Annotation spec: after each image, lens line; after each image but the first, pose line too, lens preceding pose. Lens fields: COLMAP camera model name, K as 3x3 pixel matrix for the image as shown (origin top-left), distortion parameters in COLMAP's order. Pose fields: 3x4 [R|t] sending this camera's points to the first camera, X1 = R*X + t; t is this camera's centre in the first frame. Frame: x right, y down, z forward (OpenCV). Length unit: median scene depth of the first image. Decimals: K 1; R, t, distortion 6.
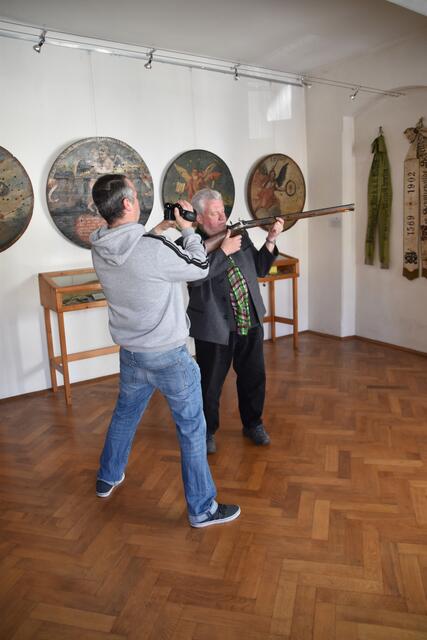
lens RADIAL K [[508.2, 0, 213.4], [0, 508.2, 320.6], [0, 0, 1]] dist [-0.157203, 0.127618]
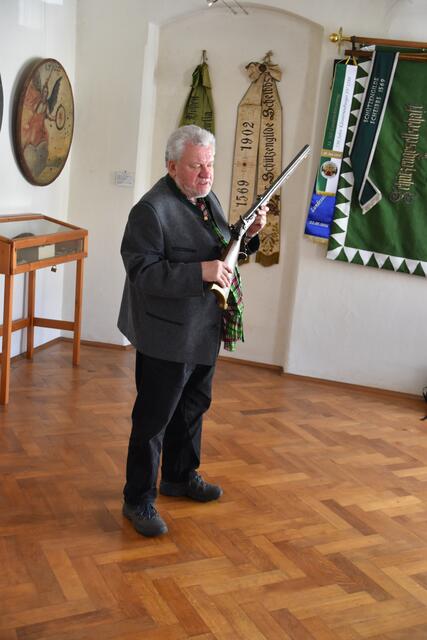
lens RADIAL K [[723.3, 0, 306.1], [0, 723.3, 320.8], [0, 0, 1]] dist [-0.000380, 0.040176]
pose [[0.754064, -0.023538, 0.656379, -0.248911], [0.019265, 0.999720, 0.013718, -0.012307], [-0.656519, 0.002300, 0.754306, 0.108093]]
